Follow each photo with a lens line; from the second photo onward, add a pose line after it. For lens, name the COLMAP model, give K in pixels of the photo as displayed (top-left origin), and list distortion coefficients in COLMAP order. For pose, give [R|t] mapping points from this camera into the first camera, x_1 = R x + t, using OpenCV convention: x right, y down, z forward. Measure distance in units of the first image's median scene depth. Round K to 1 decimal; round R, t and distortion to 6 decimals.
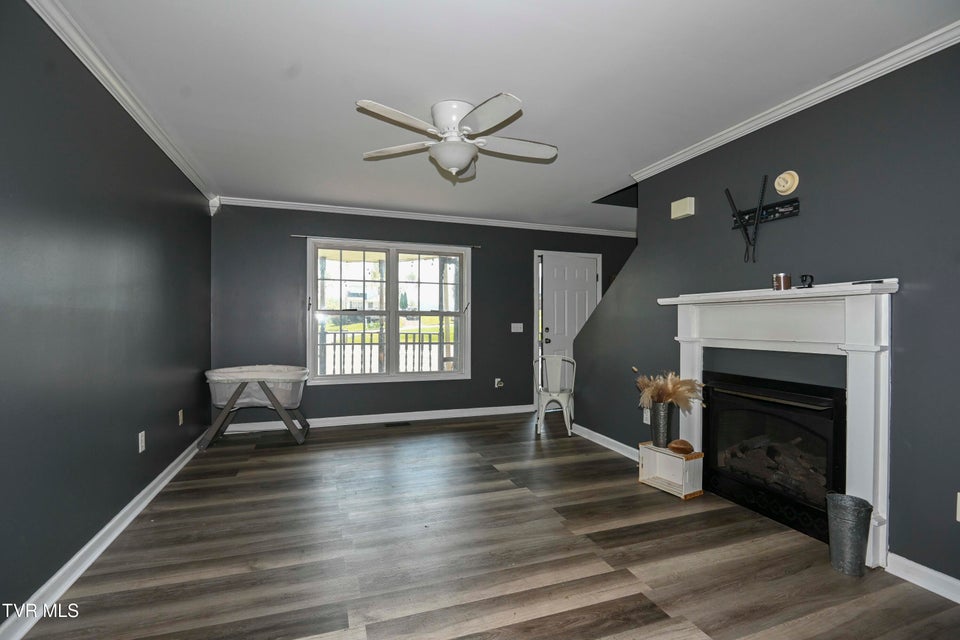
lens RADIAL K [[441.8, 0, 478.6], [0, 441.8, 322.9], [0, 0, 1]] dist [0.001135, -0.013791]
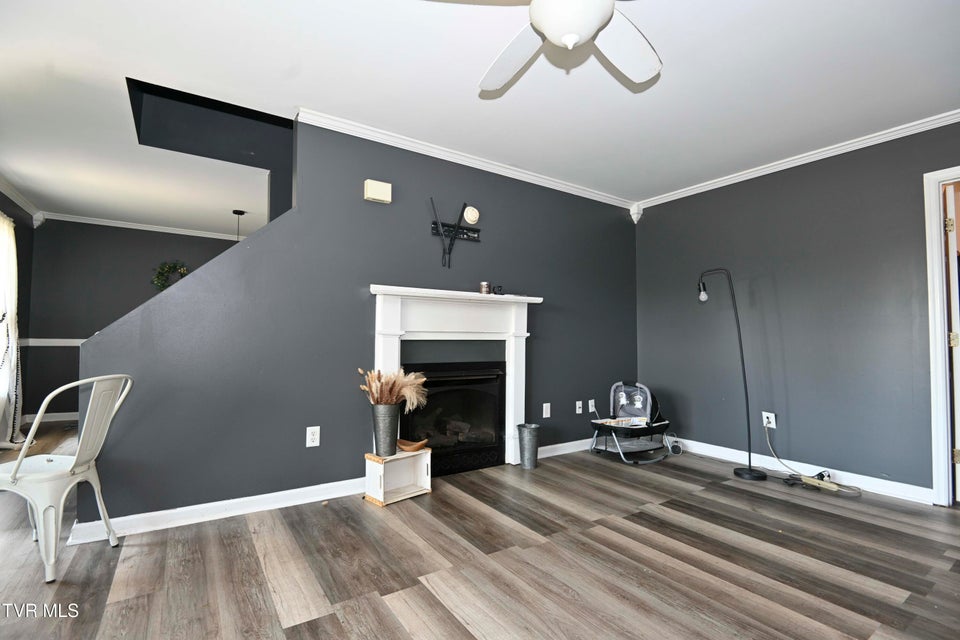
lens RADIAL K [[441.8, 0, 478.6], [0, 441.8, 322.9], [0, 0, 1]] dist [0.001135, -0.013791]
pose [[-0.246339, 0.029651, 0.968730, -0.609185], [-0.004408, 0.999487, -0.031714, 0.055737], [-0.969174, -0.012082, -0.246082, 1.301195]]
